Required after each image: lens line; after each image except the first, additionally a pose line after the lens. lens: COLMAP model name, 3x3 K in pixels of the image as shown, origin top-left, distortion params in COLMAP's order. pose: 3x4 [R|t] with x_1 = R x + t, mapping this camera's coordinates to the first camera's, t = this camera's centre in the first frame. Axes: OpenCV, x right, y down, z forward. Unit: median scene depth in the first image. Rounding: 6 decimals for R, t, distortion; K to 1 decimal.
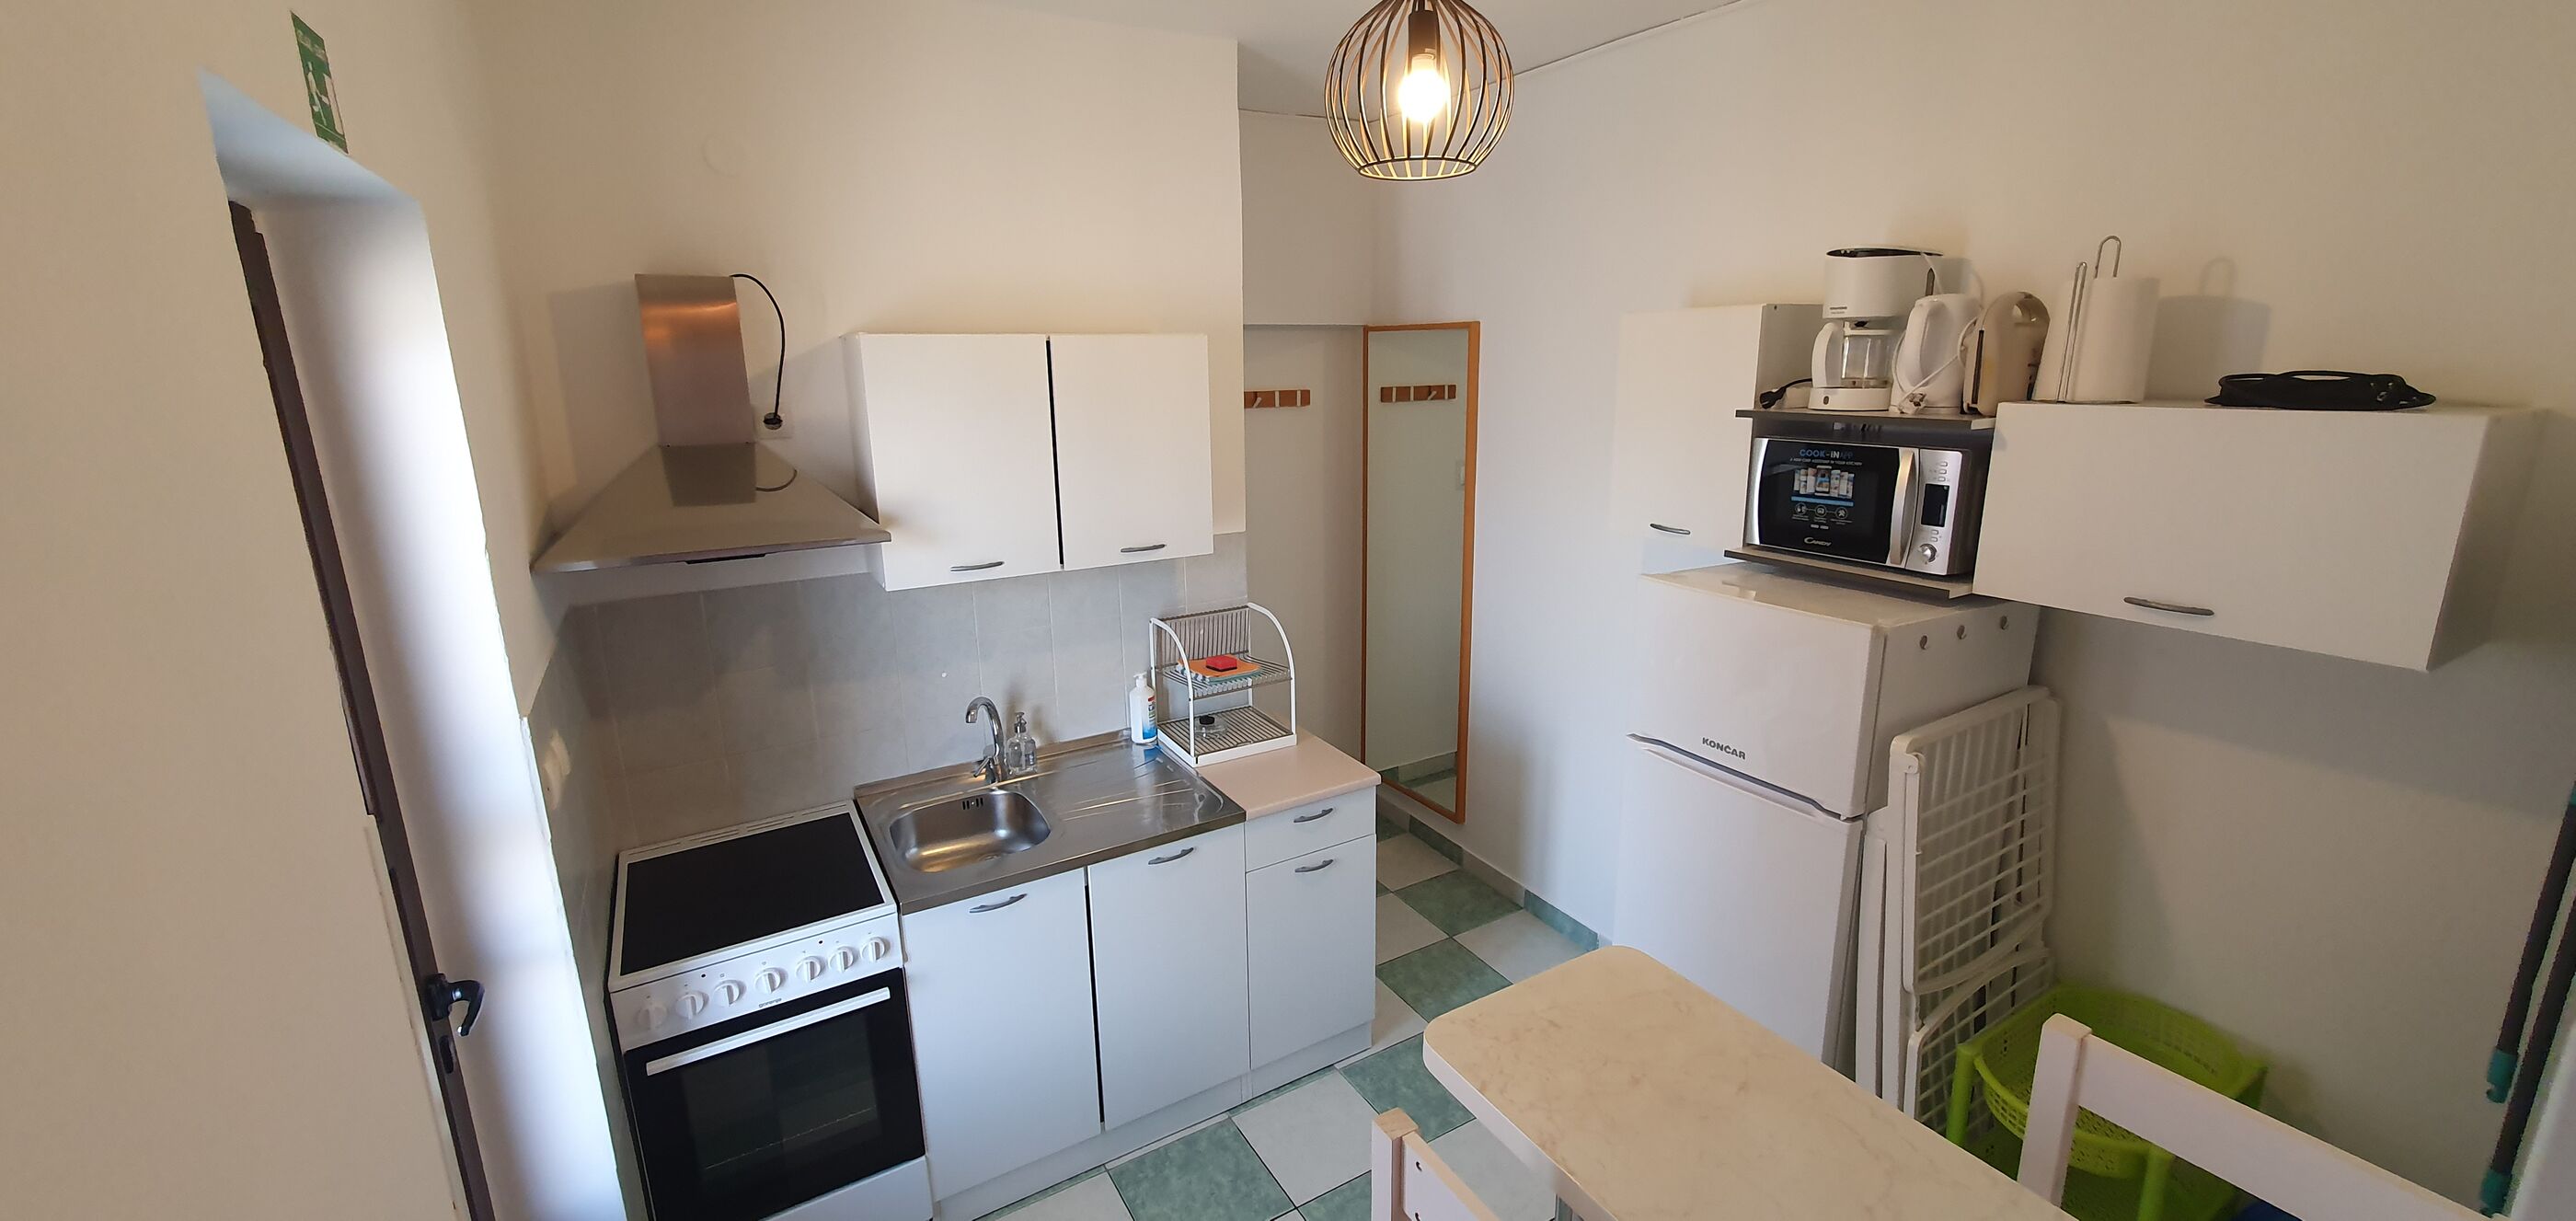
lens RADIAL K [[1023.4, 0, 1297.8], [0, 1023.4, 606.0], [0, 0, 1]] dist [0.010228, 0.000548]
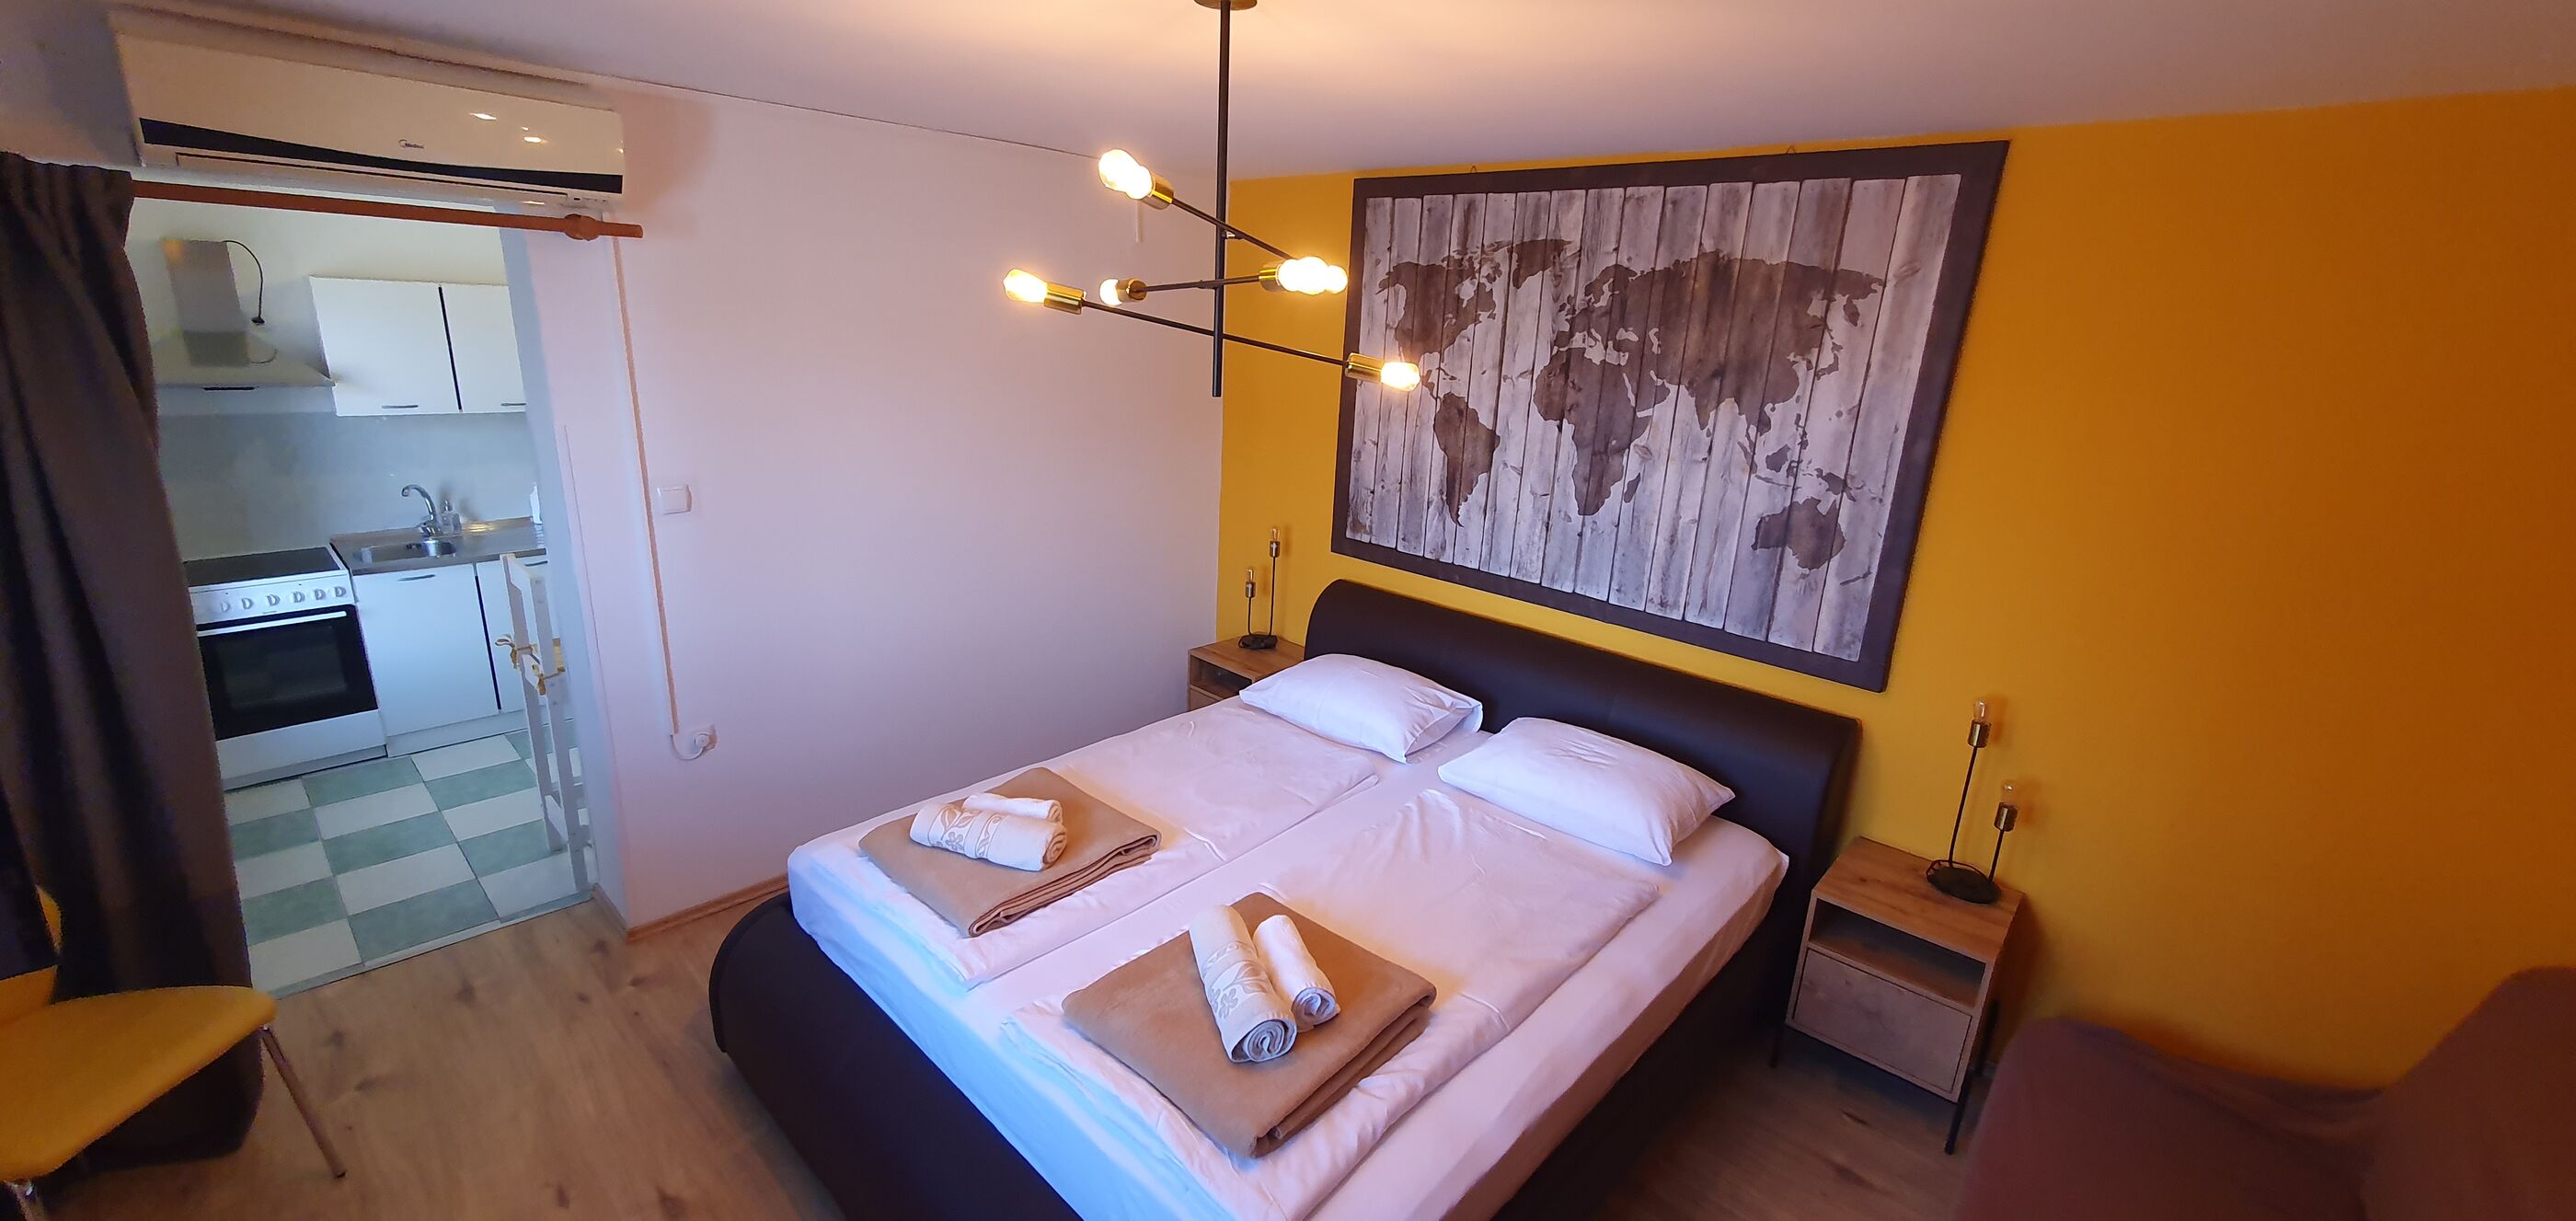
lens RADIAL K [[1023.4, 0, 1295.3], [0, 1023.4, 598.0], [0, 0, 1]] dist [0.010228, 0.000548]
pose [[0.956813, -0.017332, 0.290185, 0.725033], [0.003697, 0.998866, 0.047470, 0.235450], [-0.290679, -0.044347, 0.955792, -1.341178]]
